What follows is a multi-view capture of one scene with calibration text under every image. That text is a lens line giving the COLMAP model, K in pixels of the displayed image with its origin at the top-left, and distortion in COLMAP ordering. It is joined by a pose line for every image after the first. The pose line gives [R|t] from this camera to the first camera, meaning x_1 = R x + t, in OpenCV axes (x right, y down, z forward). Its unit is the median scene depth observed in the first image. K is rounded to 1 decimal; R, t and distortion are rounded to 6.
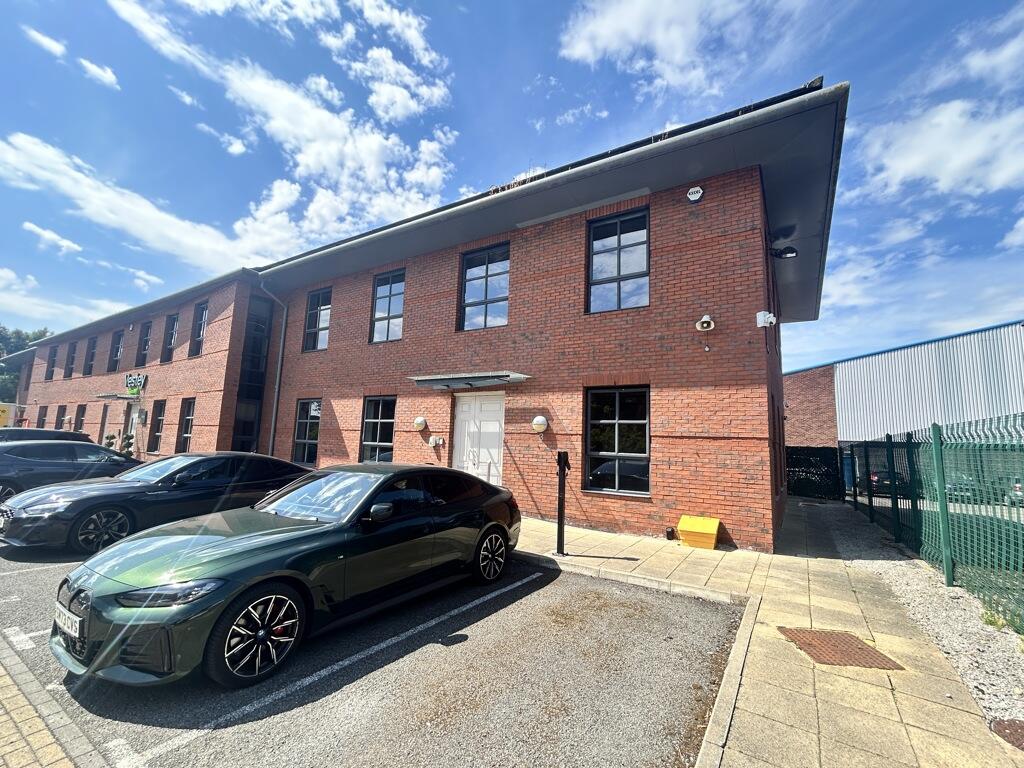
lens RADIAL K [[446.9, 0, 508.0], [0, 446.9, 385.8], [0, 0, 1]] dist [-0.003667, -0.000367]
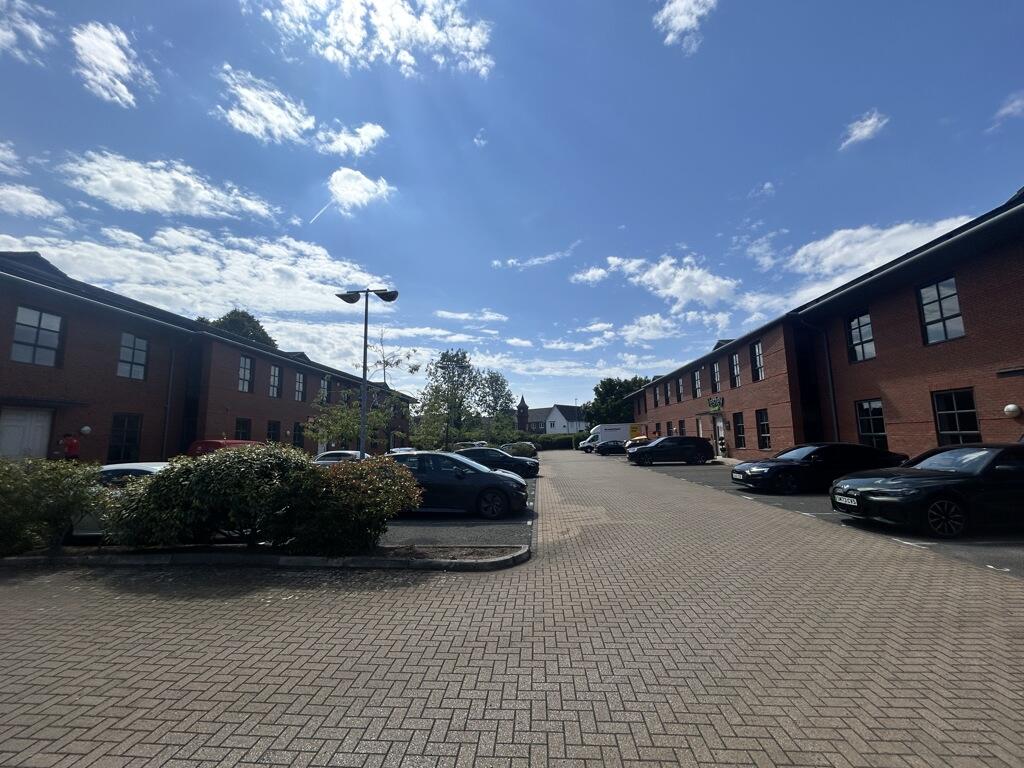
lens RADIAL K [[411.7, 0, 505.8], [0, 411.7, 392.0], [0, 0, 1]] dist [-0.001615, -0.000943]
pose [[0.475928, -0.148236, -0.866902, 0.061561], [0.157465, 0.984128, -0.081833, -0.053291], [0.865273, -0.097560, 0.491716, -0.394970]]
